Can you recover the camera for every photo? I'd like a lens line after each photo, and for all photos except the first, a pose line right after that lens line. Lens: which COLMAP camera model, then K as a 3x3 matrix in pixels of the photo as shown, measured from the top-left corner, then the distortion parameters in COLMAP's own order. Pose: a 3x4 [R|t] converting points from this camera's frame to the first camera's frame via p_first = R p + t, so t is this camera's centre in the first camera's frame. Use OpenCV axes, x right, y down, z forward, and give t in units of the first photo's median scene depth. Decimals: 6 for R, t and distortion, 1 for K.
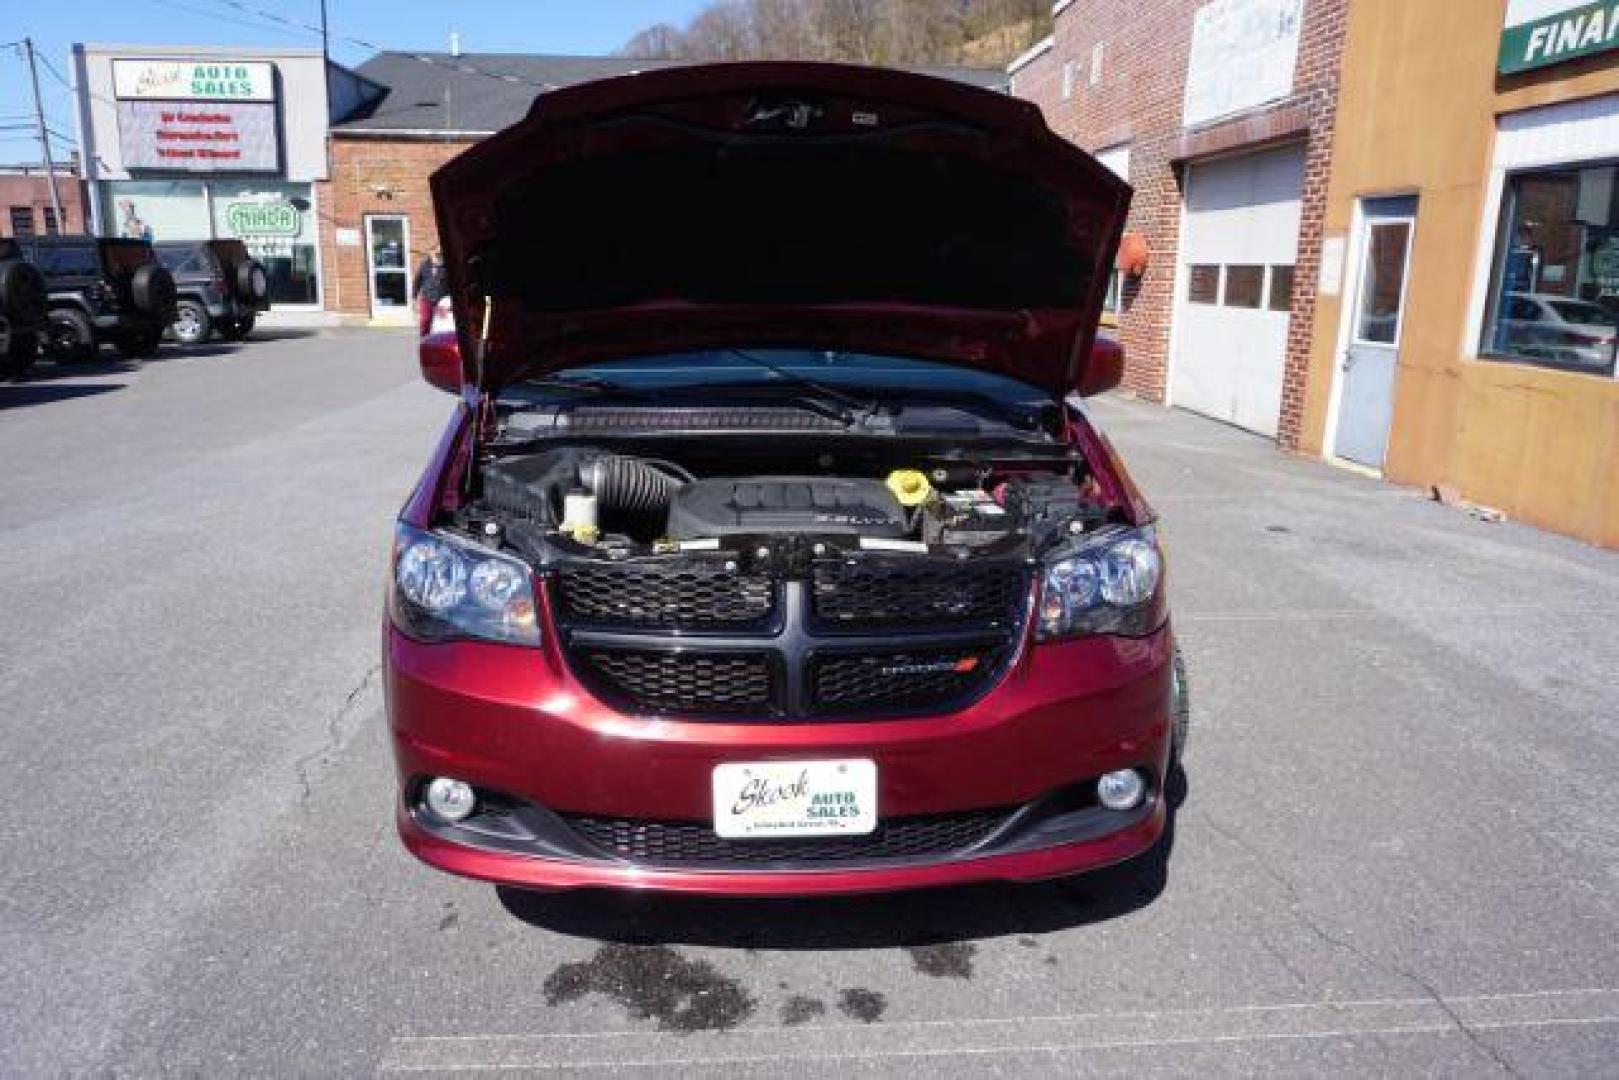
lens RADIAL K [[1095.4, 0, 803.8], [0, 1095.4, 517.6], [0, 0, 1]] dist [-0.049377, 0.030991]
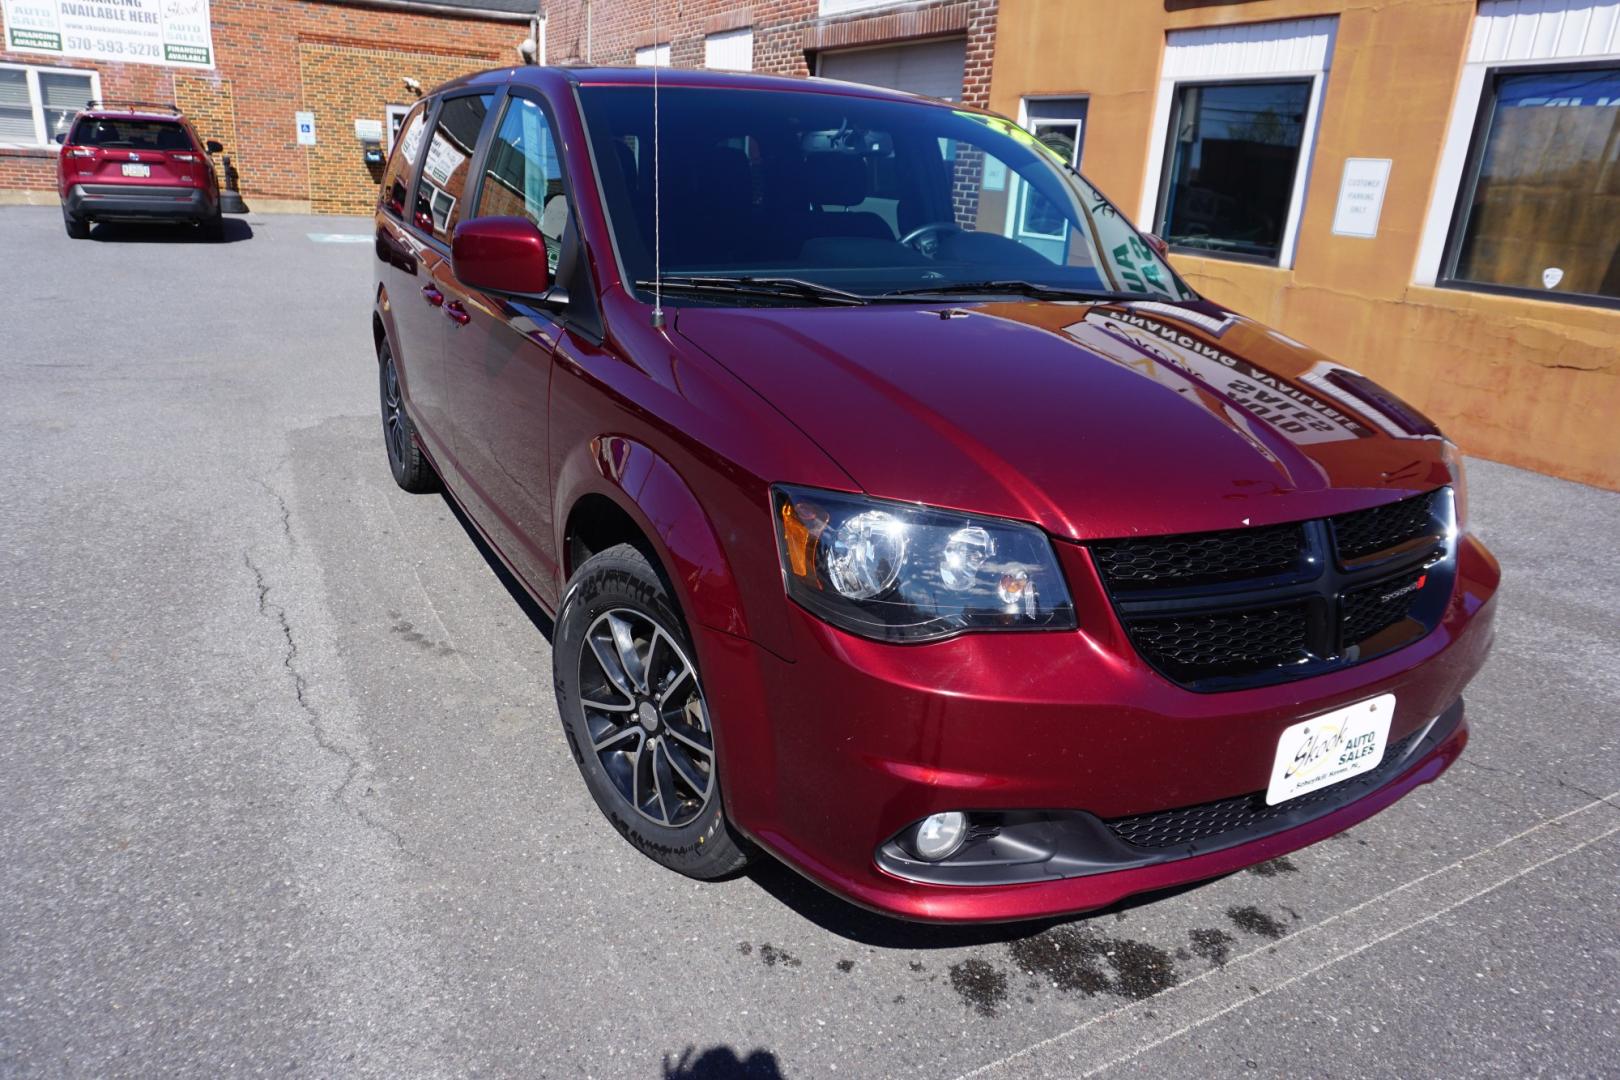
lens RADIAL K [[1063.1, 0, 803.3], [0, 1063.1, 525.5], [0, 0, 1]] dist [-0.031481, 0.020968]
pose [[0.904099, -0.103840, 0.414513, -0.595848], [0.056184, 0.990491, 0.125585, -0.052543], [-0.423612, -0.090252, 0.901336, 0.312416]]
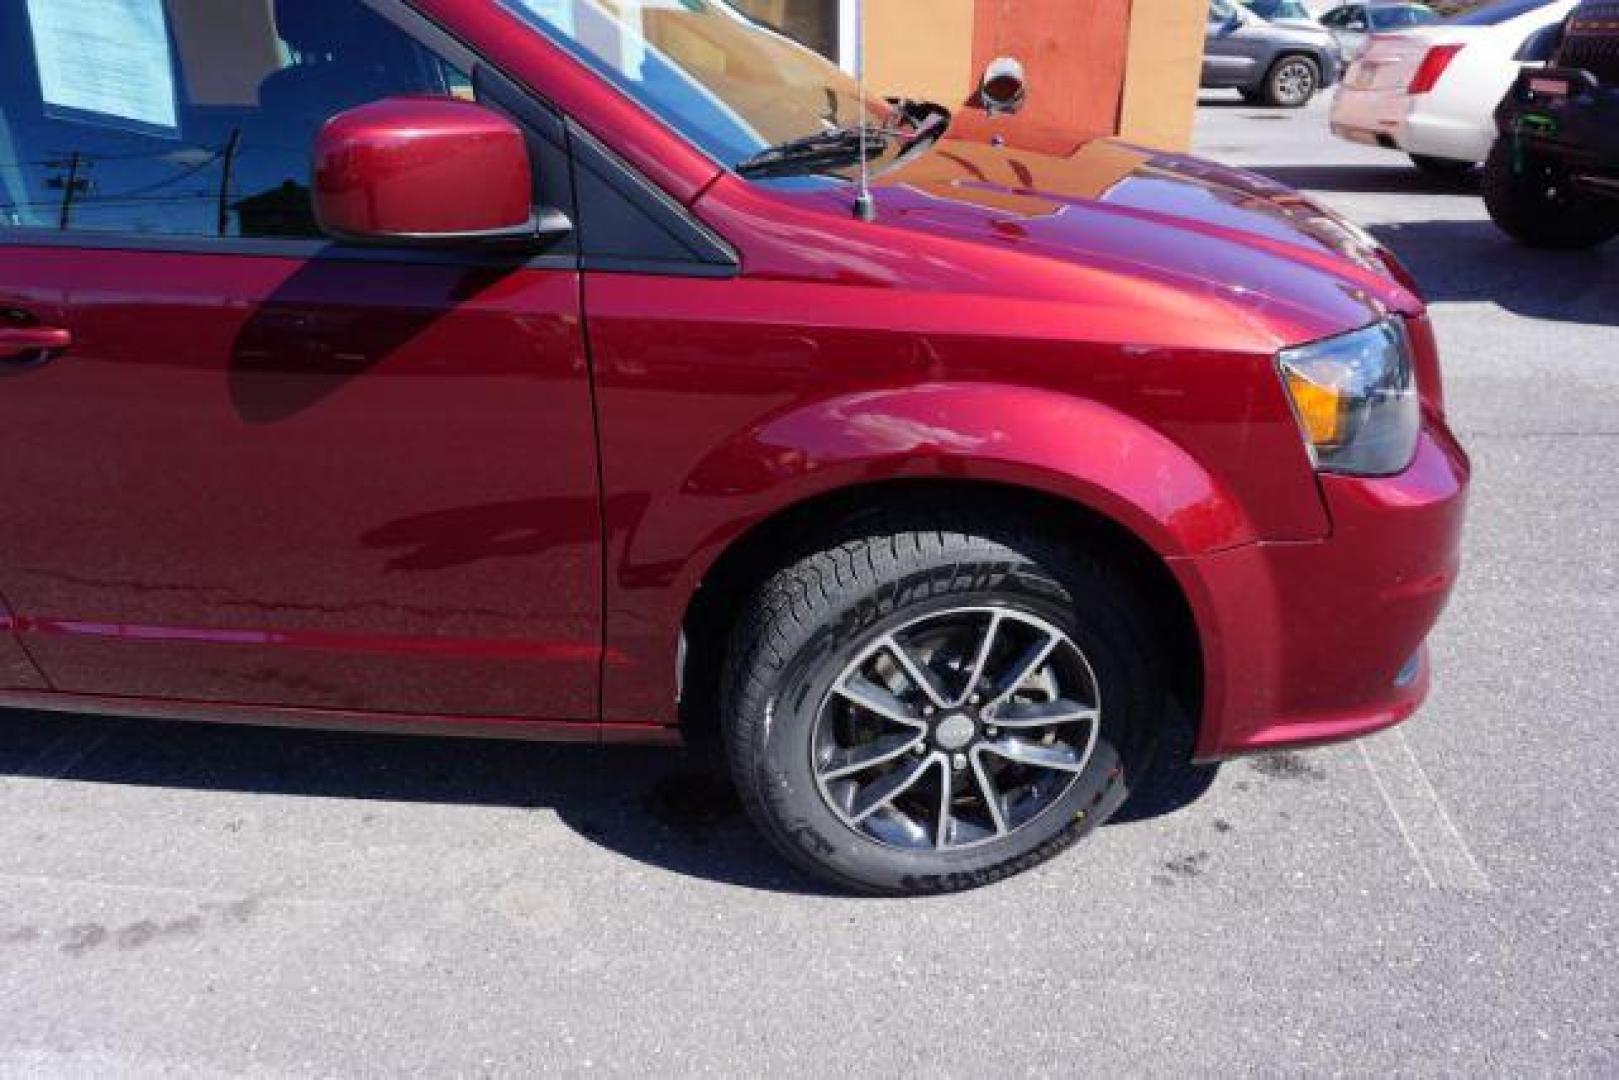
lens RADIAL K [[1069.1, 0, 801.2], [0, 1069.1, 526.8], [0, 0, 1]] dist [-0.033802, 0.018203]
pose [[0.206239, -0.443082, 0.872435, -0.897843], [0.242113, 0.886986, 0.393238, -0.187548], [-0.948075, 0.130127, 0.290207, 0.993438]]
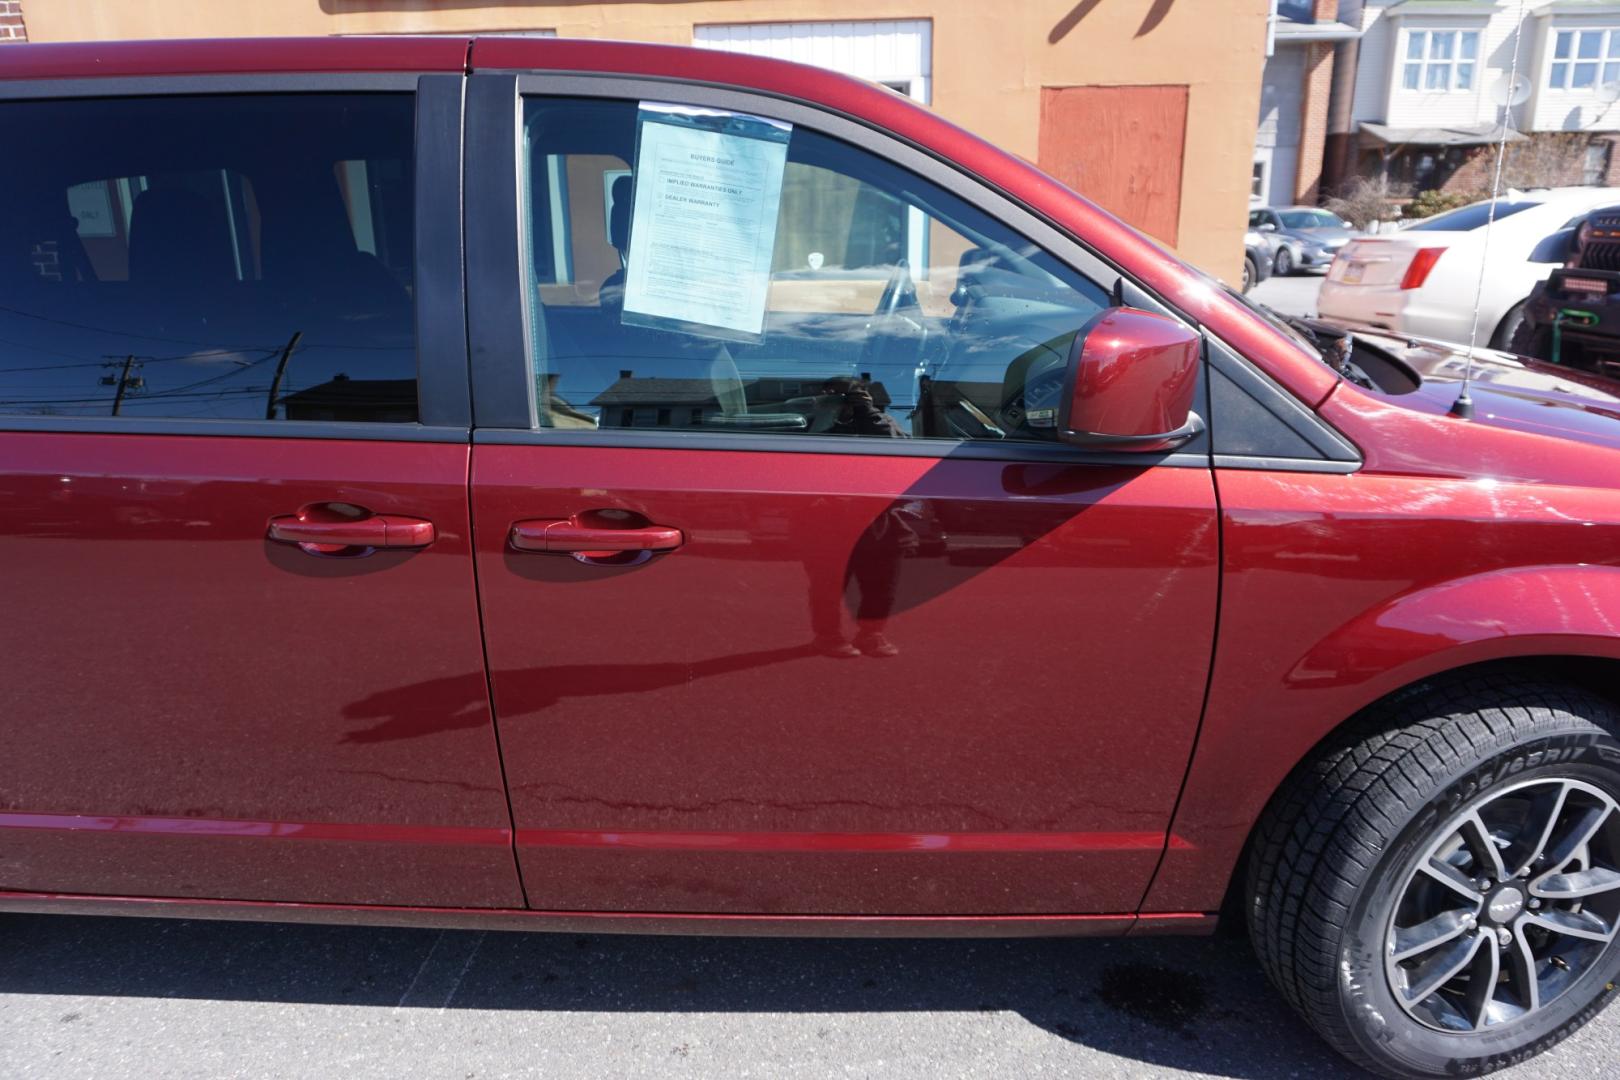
lens RADIAL K [[1069.8, 0, 801.7], [0, 1069.8, 526.8], [0, 0, 1]] dist [-0.033802, 0.018203]
pose [[0.130600, -0.296602, 0.946029, -0.971334], [0.239350, 0.935410, 0.260230, -0.290686], [-0.962110, 0.192446, 0.193157, 1.352437]]
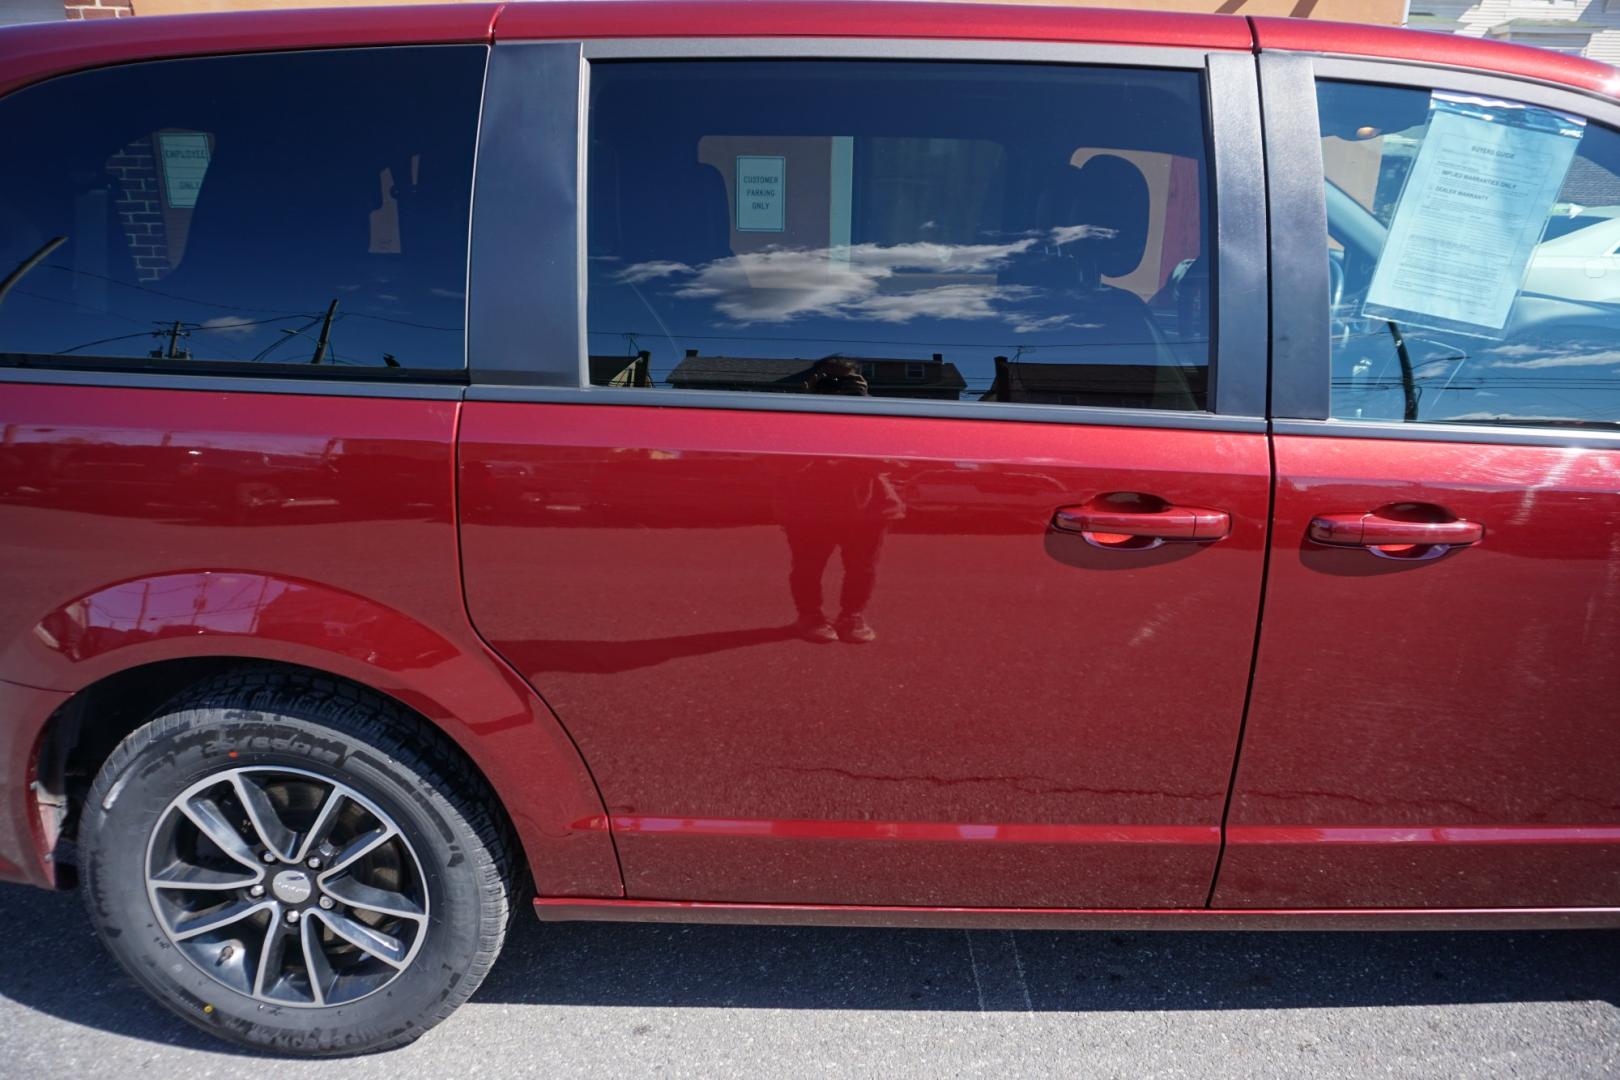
lens RADIAL K [[1063.1, 0, 803.3], [0, 1063.1, 525.5], [0, 0, 1]] dist [-0.031481, 0.020968]
pose [[0.076341, -0.302973, 0.949937, -1.000024], [0.212530, 0.935767, 0.281374, -0.392086], [-0.974168, 0.180409, 0.135828, 1.810500]]
